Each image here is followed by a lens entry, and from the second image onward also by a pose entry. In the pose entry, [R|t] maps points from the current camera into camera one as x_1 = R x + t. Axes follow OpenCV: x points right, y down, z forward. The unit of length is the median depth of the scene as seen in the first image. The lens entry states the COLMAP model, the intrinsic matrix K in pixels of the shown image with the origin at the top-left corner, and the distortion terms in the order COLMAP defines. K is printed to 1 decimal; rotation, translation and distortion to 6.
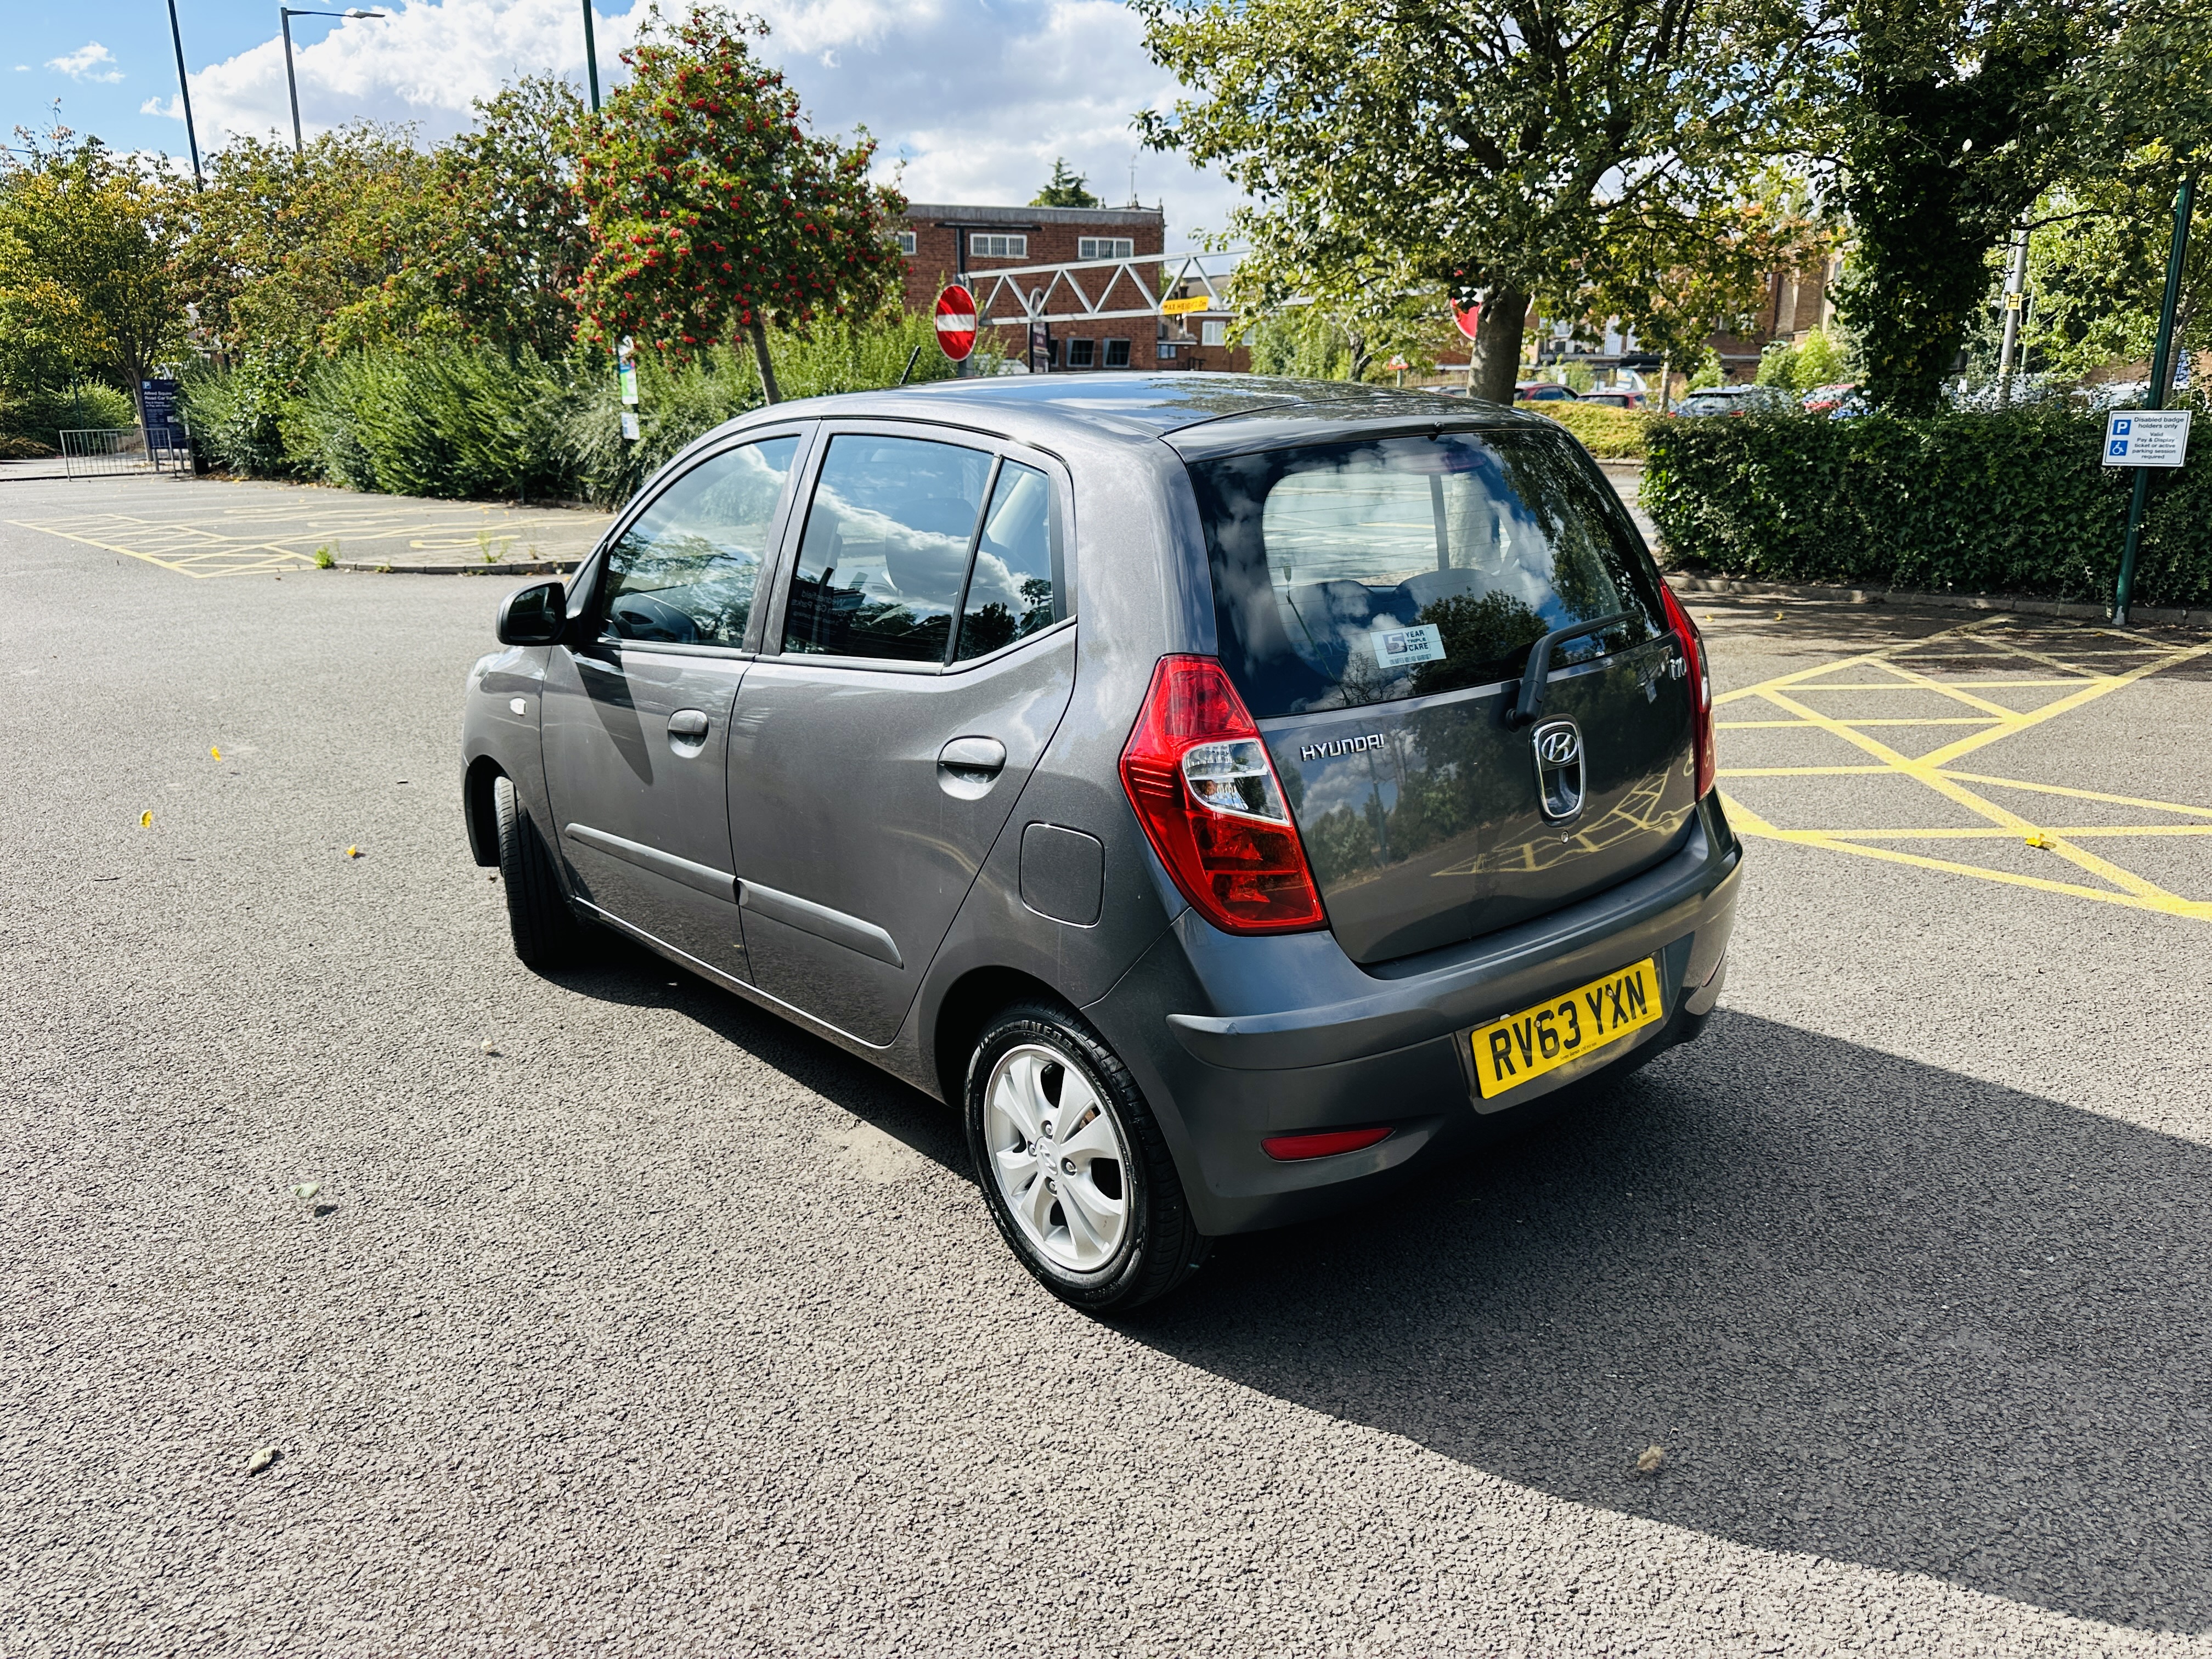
lens RADIAL K [[1588.5, 0, 1108.7], [0, 1588.5, 842.2], [0, 0, 1]] dist [0.009154, -0.037812]
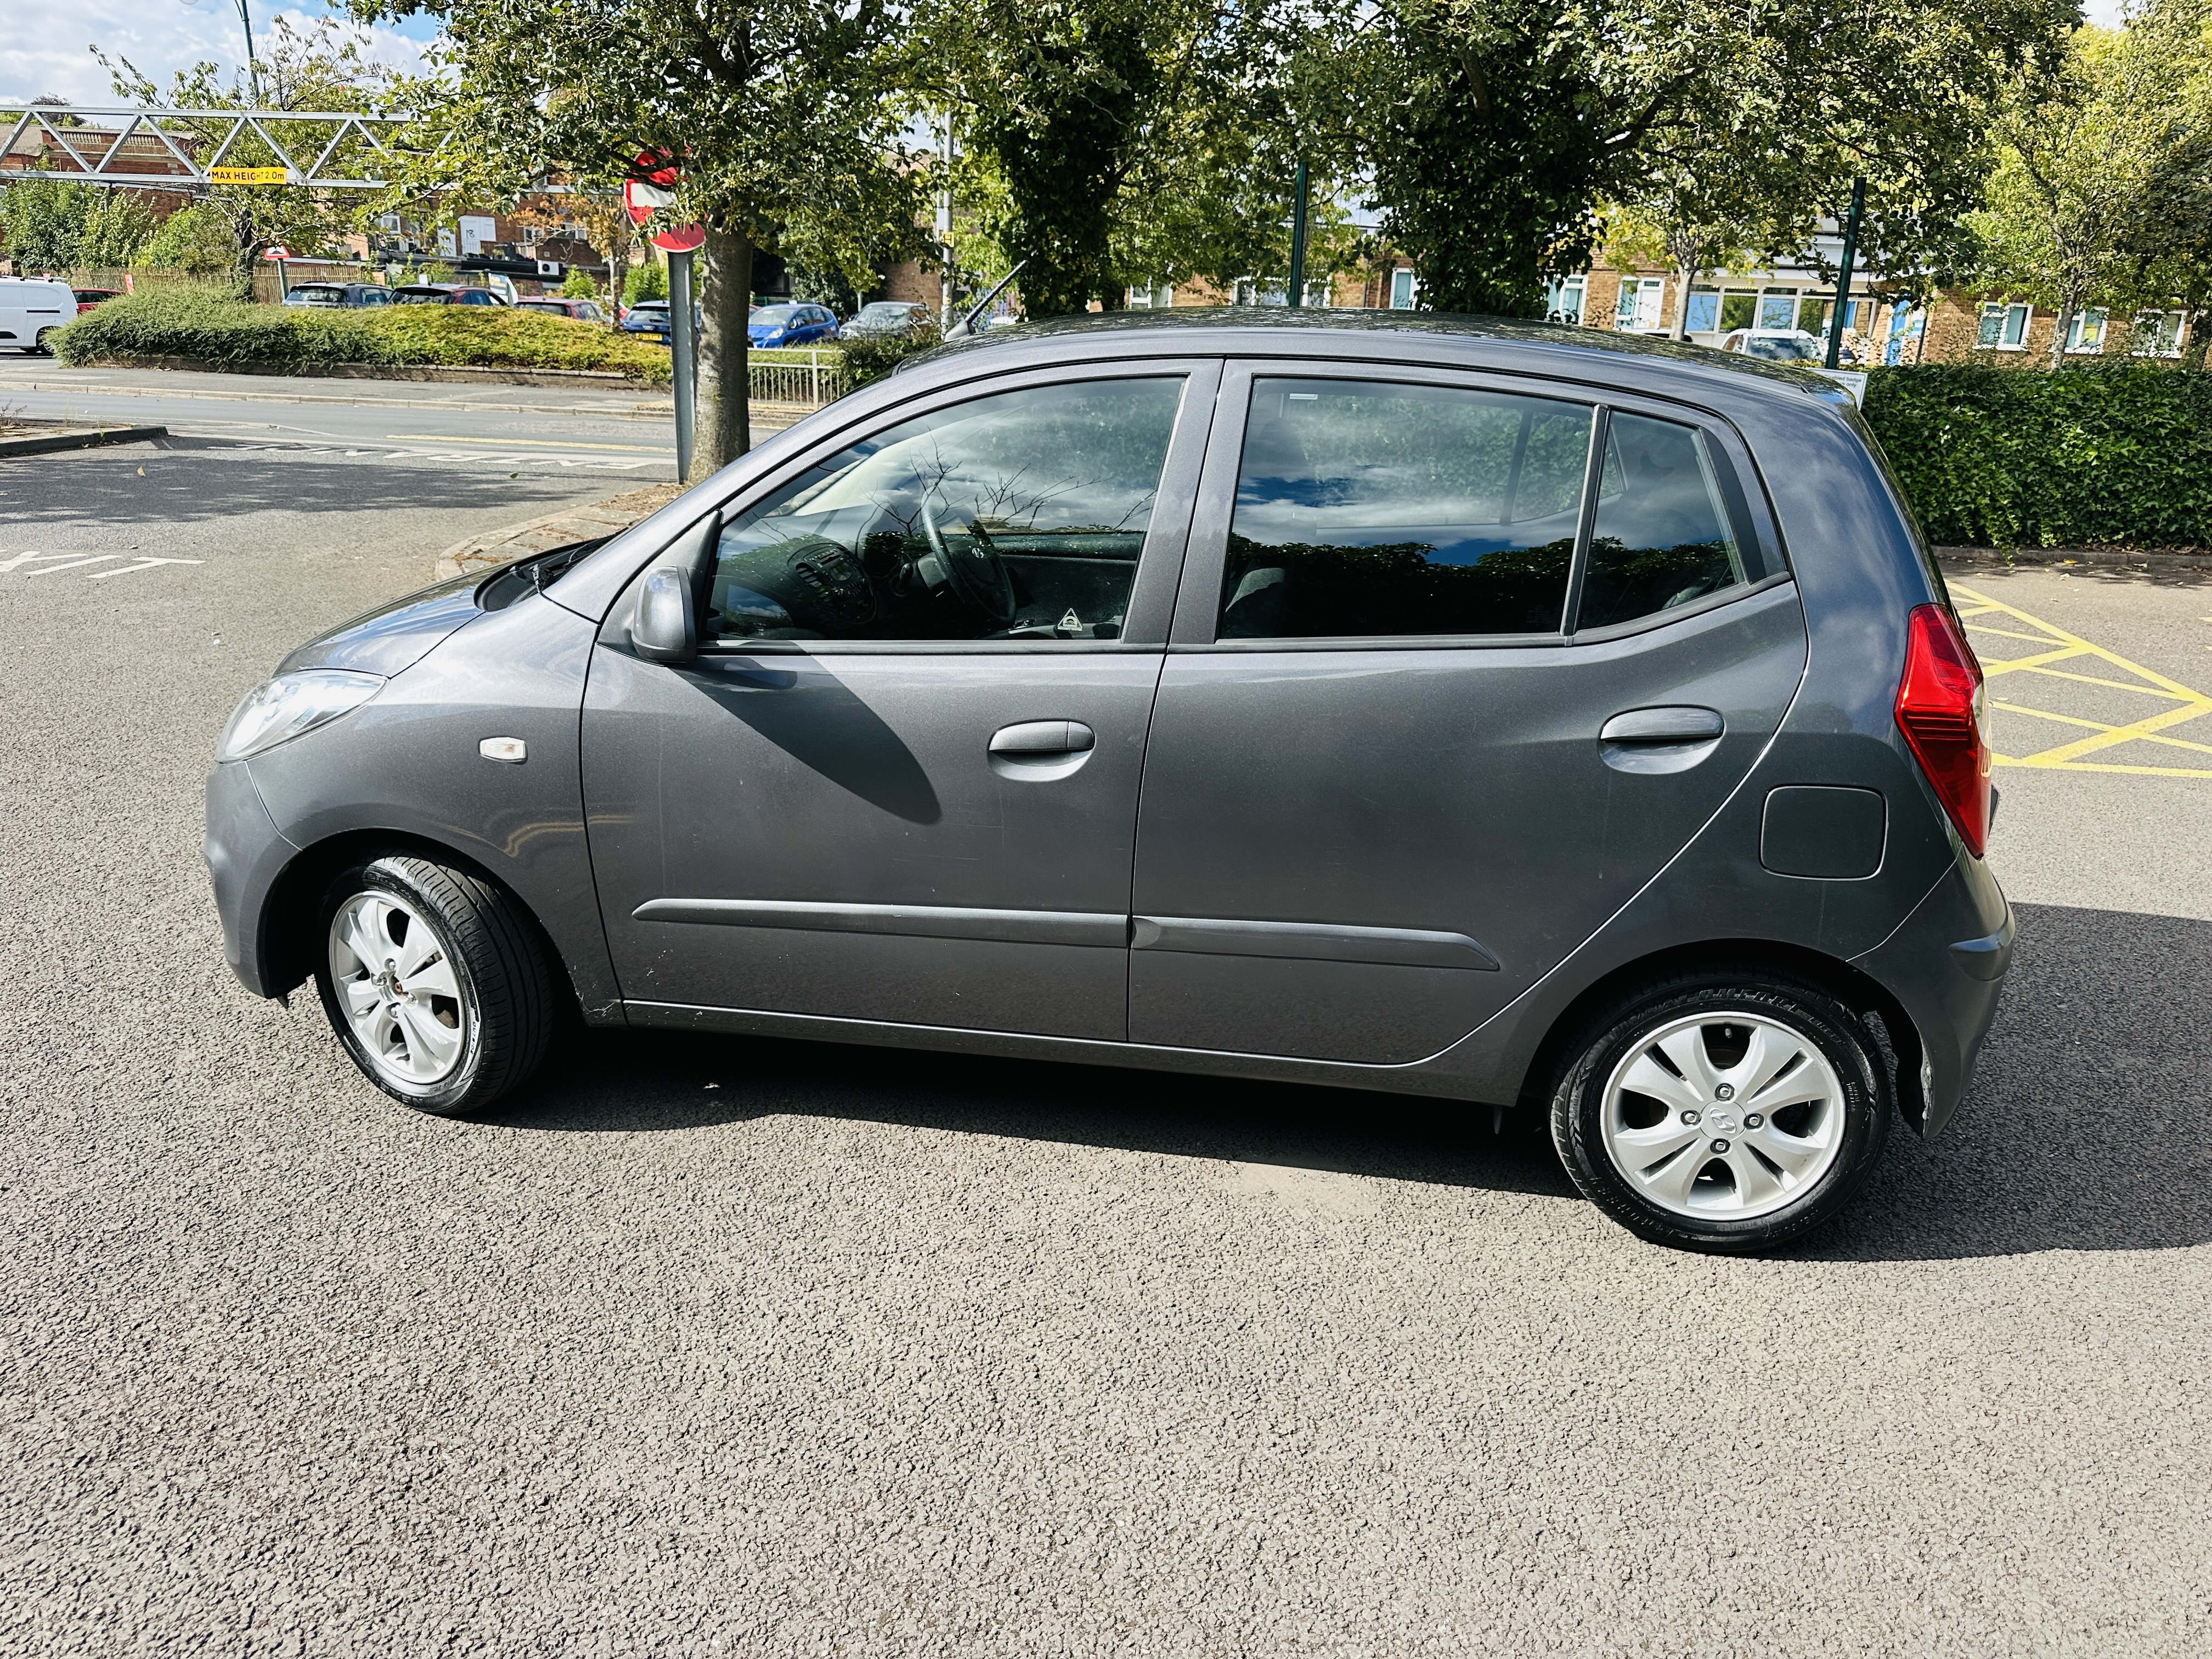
lens RADIAL K [[1588.5, 0, 1108.7], [0, 1588.5, 842.2], [0, 0, 1]] dist [0.009154, -0.037812]
pose [[0.758416, -0.159060, 0.632064, -0.778122], [0.124568, 0.987262, 0.098978, -0.101942], [-0.639756, 0.003668, 0.768569, 0.389645]]
